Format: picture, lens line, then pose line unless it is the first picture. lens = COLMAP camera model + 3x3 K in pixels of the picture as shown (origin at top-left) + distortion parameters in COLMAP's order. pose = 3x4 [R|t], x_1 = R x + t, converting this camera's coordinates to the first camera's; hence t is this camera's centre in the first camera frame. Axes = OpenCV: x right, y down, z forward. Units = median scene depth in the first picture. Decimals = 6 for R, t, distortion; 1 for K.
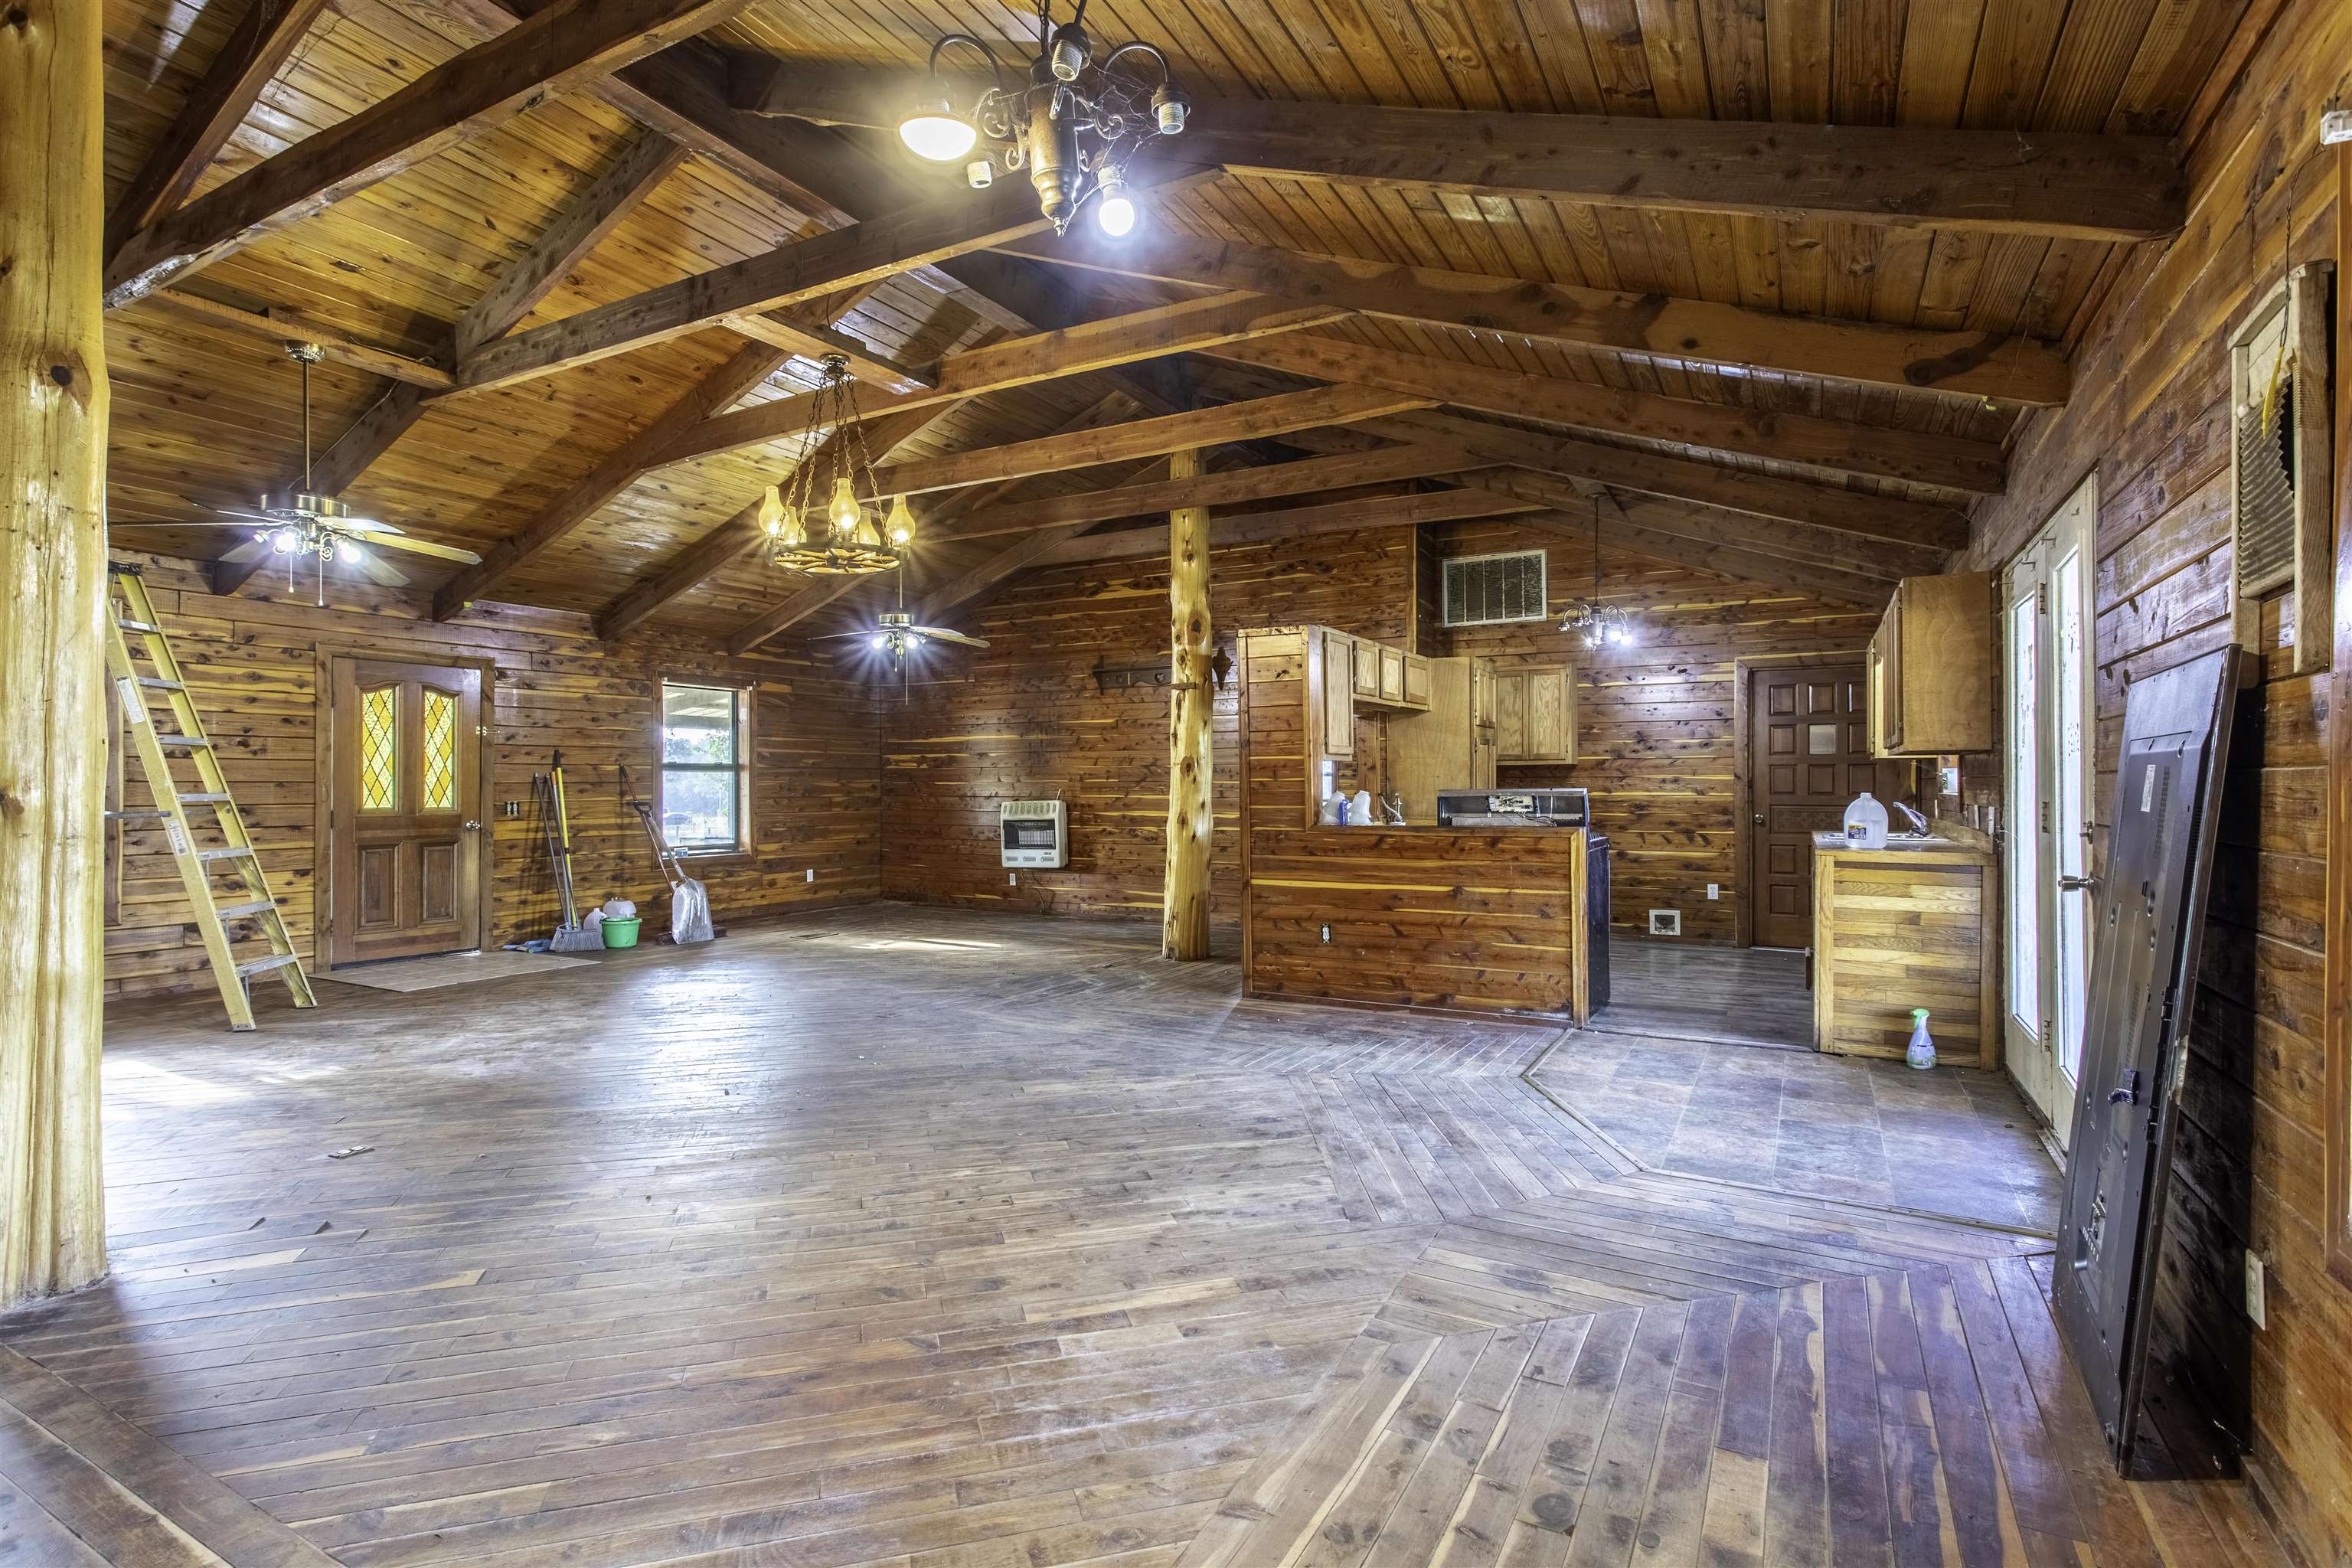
lens RADIAL K [[1147.2, 0, 1184.9], [0, 1147.2, 776.5], [0, 0, 1]] dist [0.004370, 0.000313]
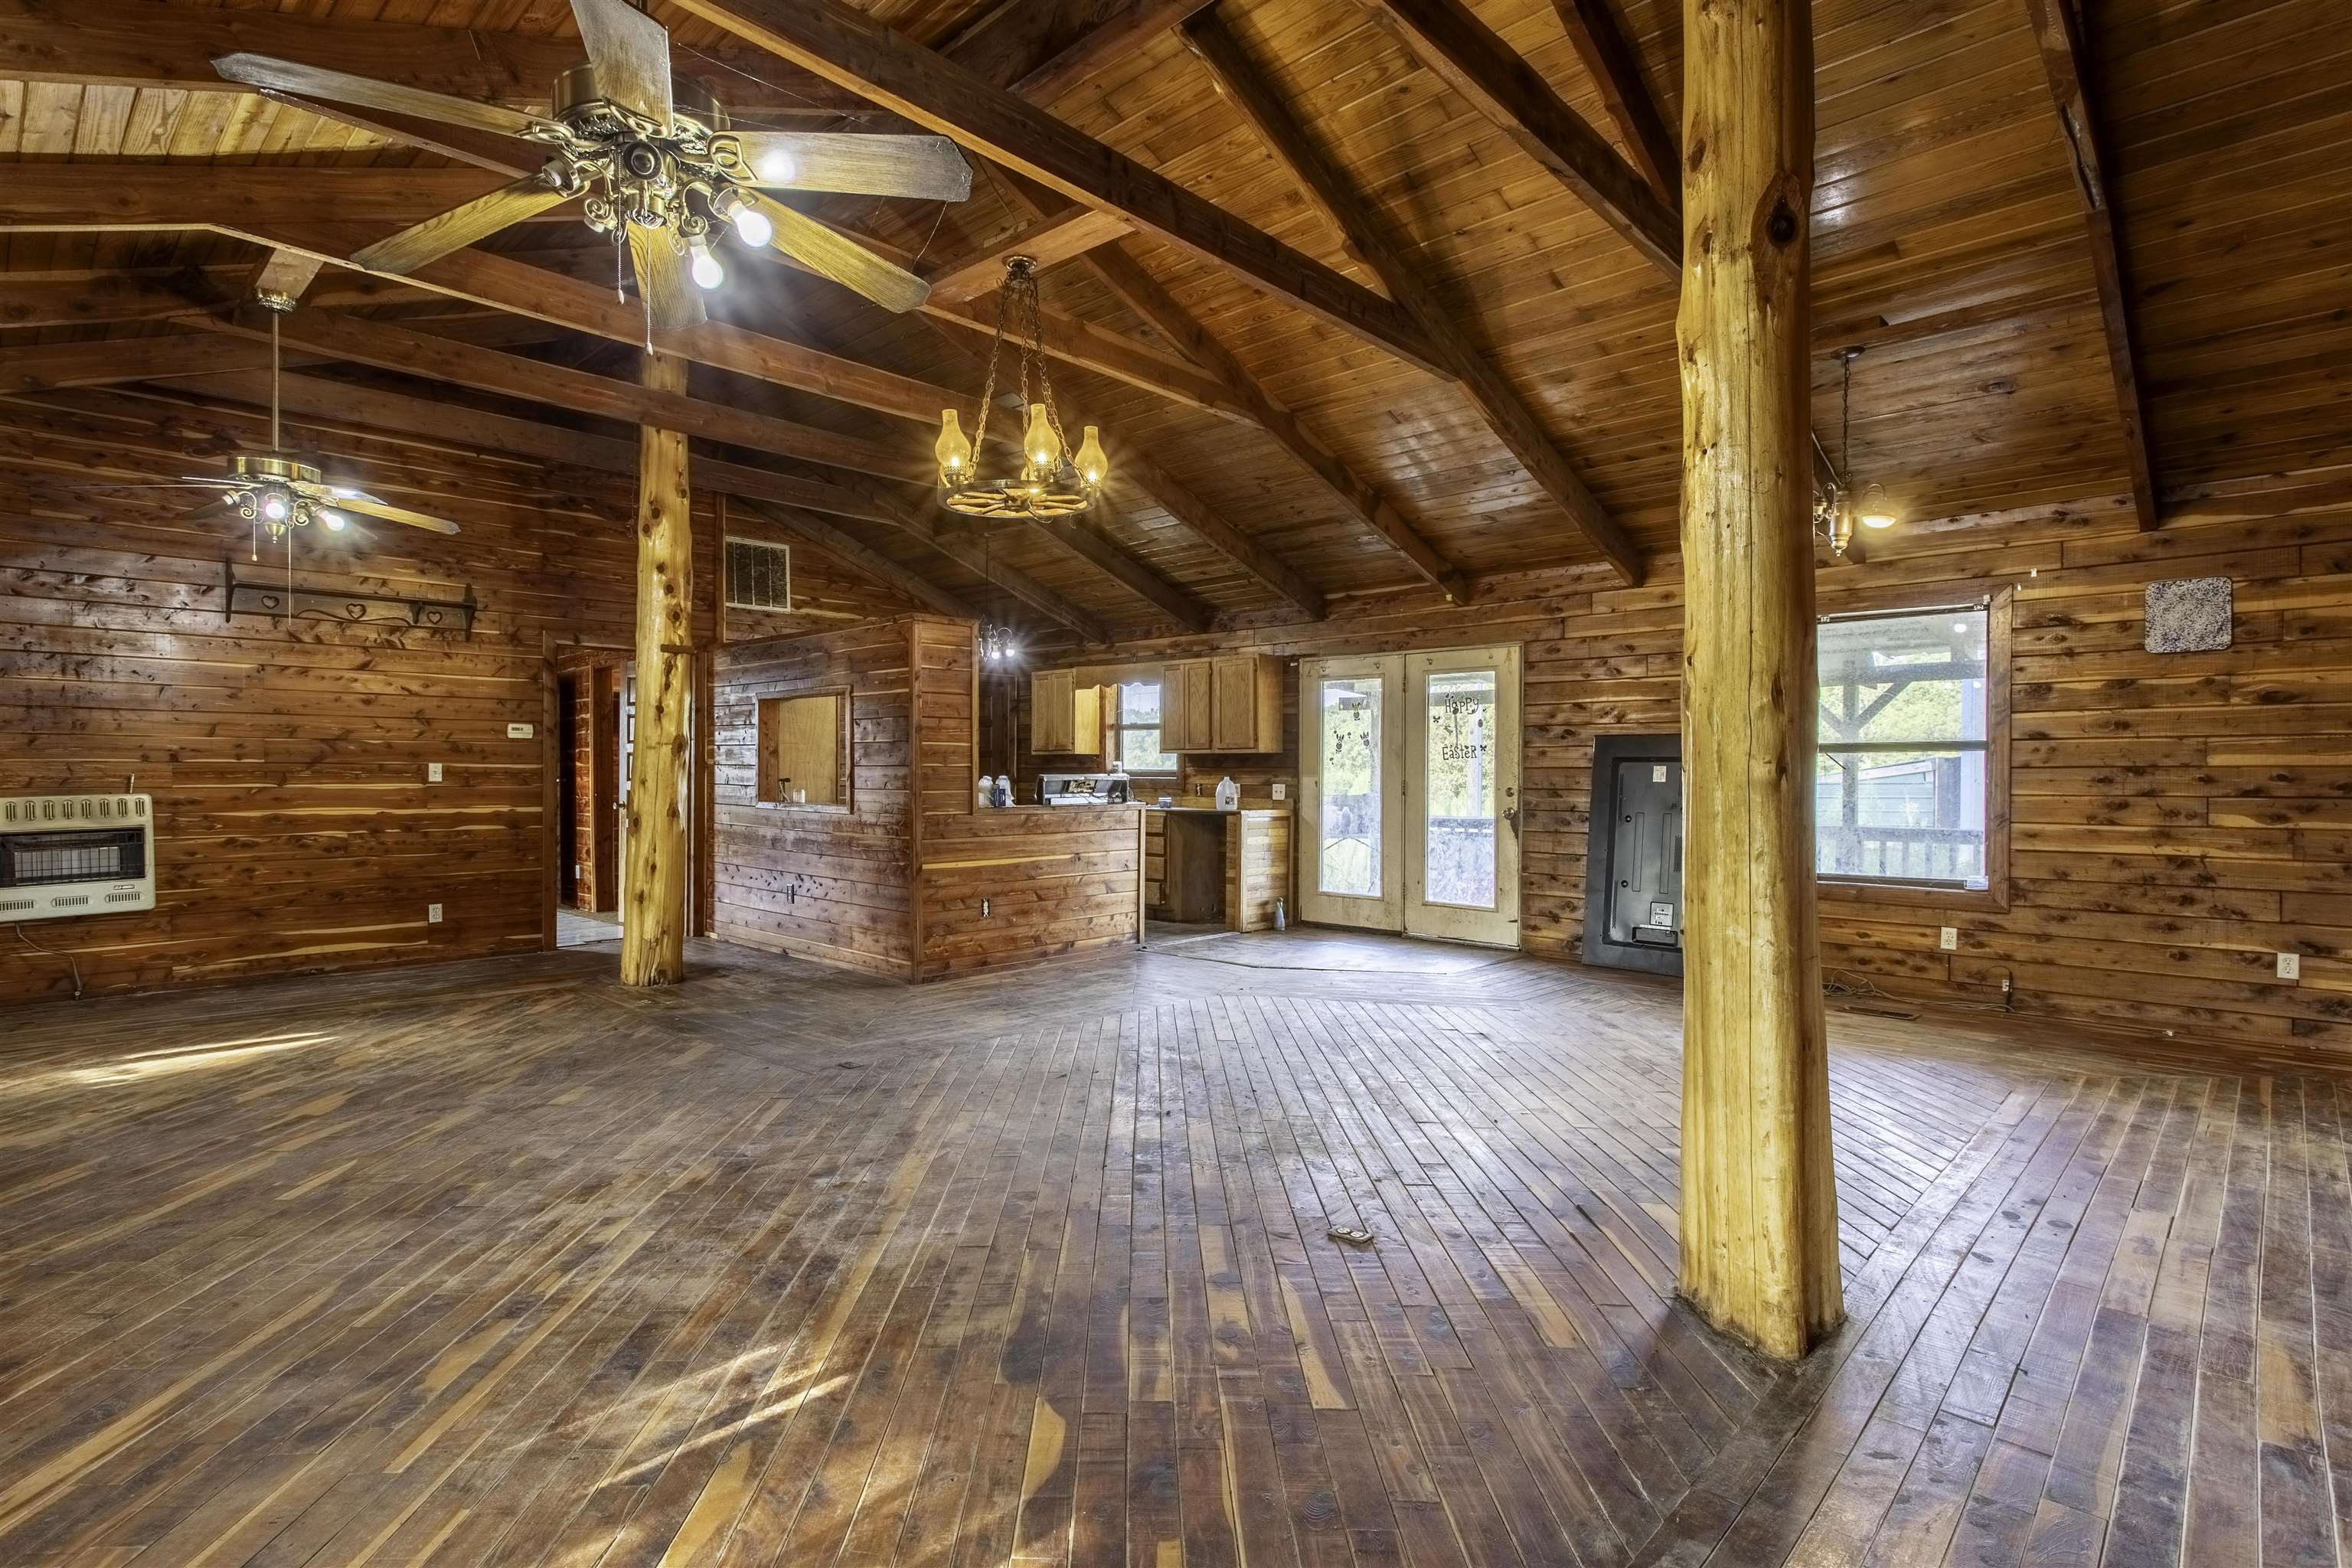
lens RADIAL K [[1147.2, 0, 1195.1], [0, 1147.2, 779.1], [0, 0, 1]] dist [0.004370, 0.000313]
pose [[0.240153, -0.004806, 0.970723, -0.556780], [-0.010187, 0.999920, 0.007471, 0.003469], [-0.970681, -0.011683, 0.240085, 0.347615]]
